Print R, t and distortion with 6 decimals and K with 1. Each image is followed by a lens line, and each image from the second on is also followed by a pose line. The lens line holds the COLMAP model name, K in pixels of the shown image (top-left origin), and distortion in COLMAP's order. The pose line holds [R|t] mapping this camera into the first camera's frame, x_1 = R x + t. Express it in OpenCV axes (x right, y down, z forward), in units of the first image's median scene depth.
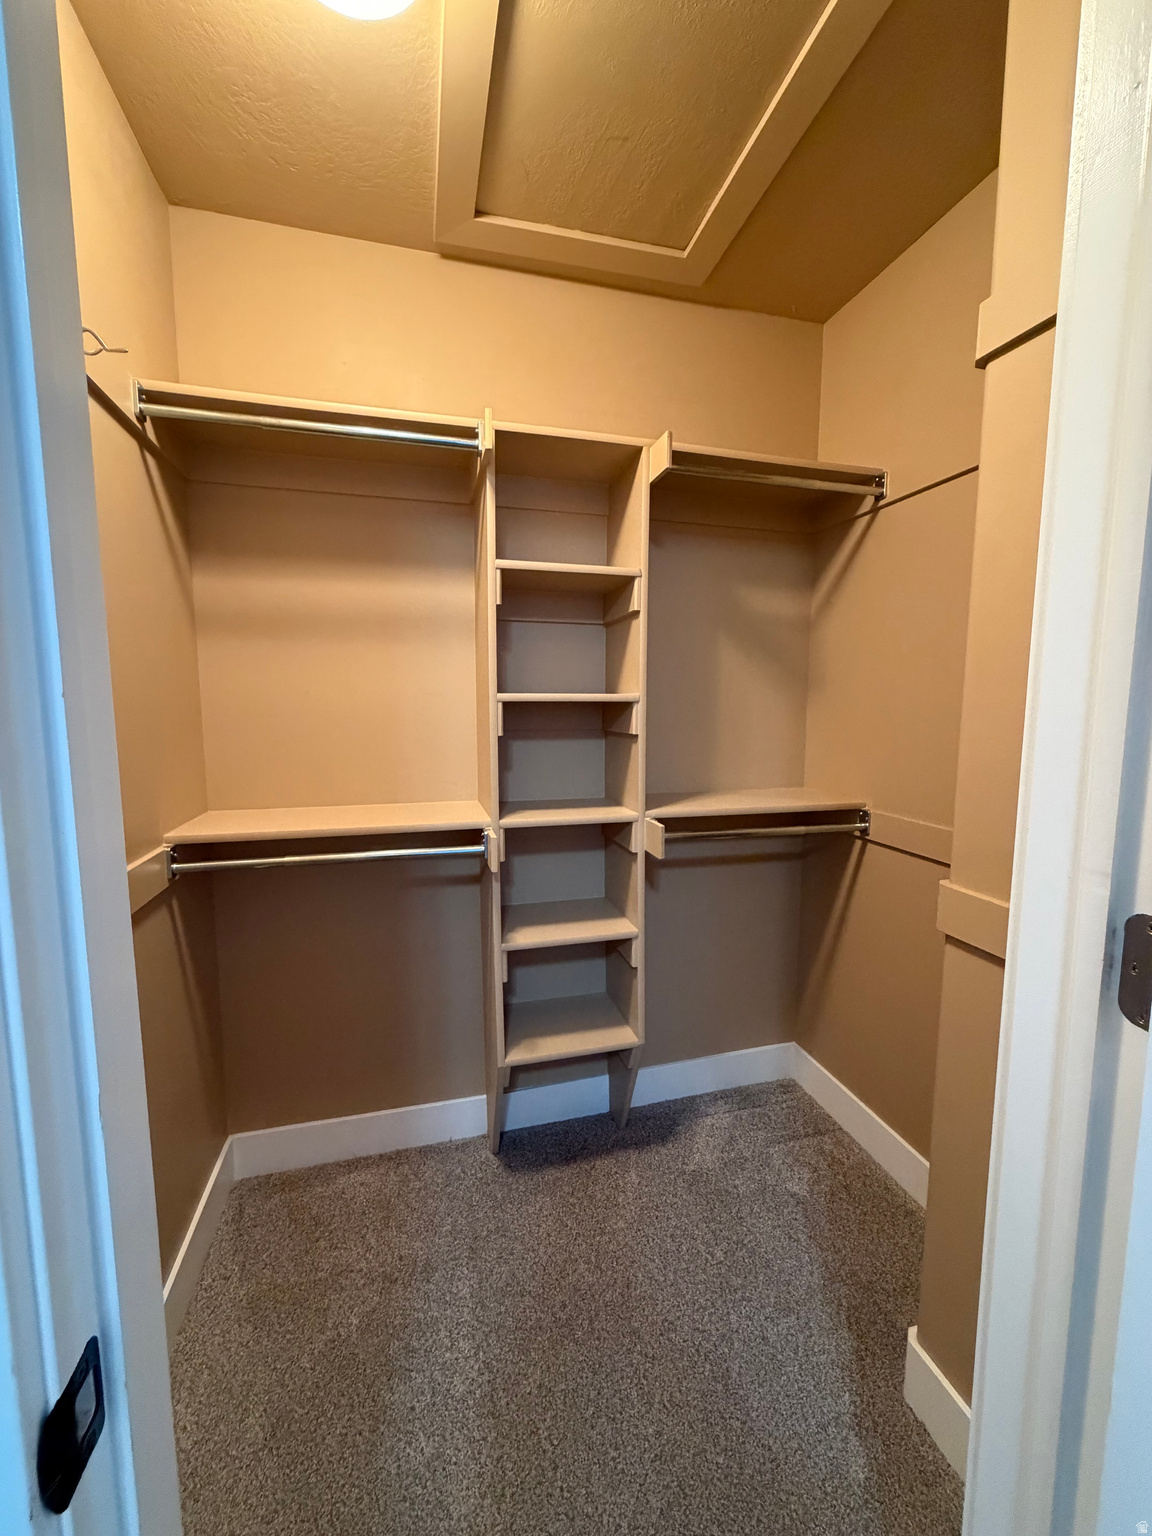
lens RADIAL K [[609.4, 0, 573.2], [0, 609.4, 765.7], [0, 0, 1]] dist [-0.001734, 0.000561]
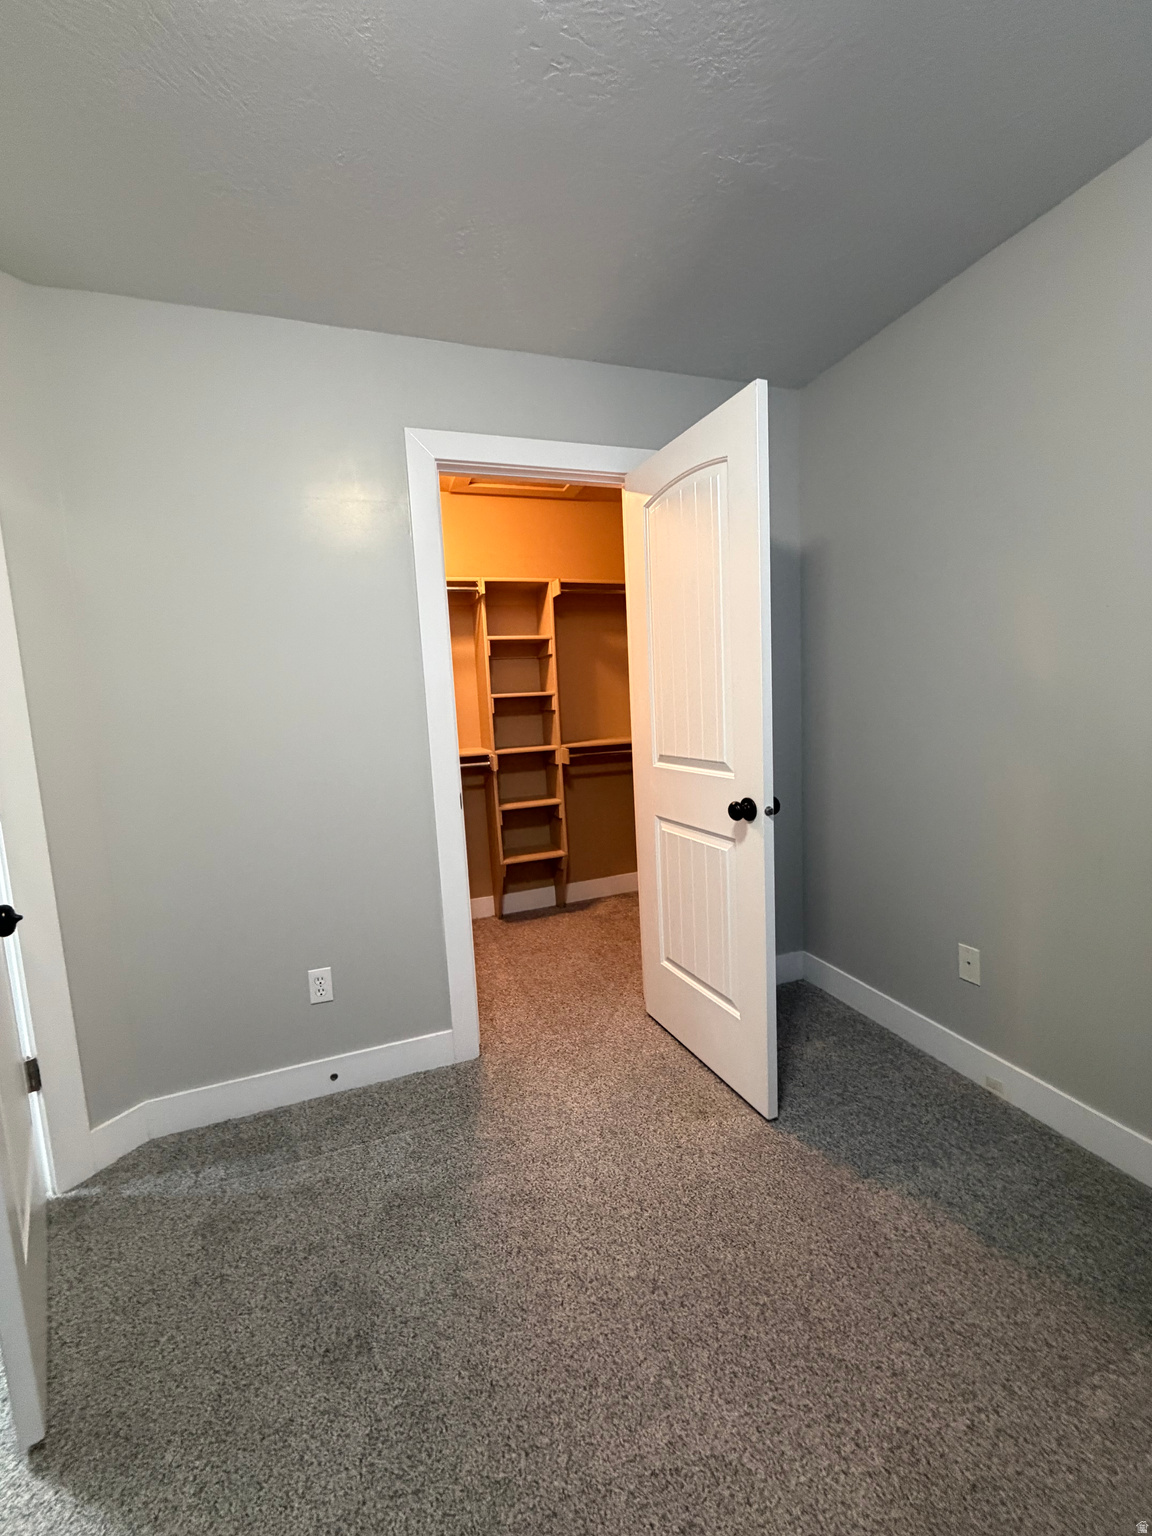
lens RADIAL K [[609.4, 0, 577.1], [0, 609.4, 770.1], [0, 0, 1]] dist [-0.001734, 0.000561]
pose [[0.994143, -0.061491, 0.088870, -0.024230], [0.060682, 0.998088, 0.011778, 0.144009], [-0.089425, -0.006316, 0.995974, -1.192966]]
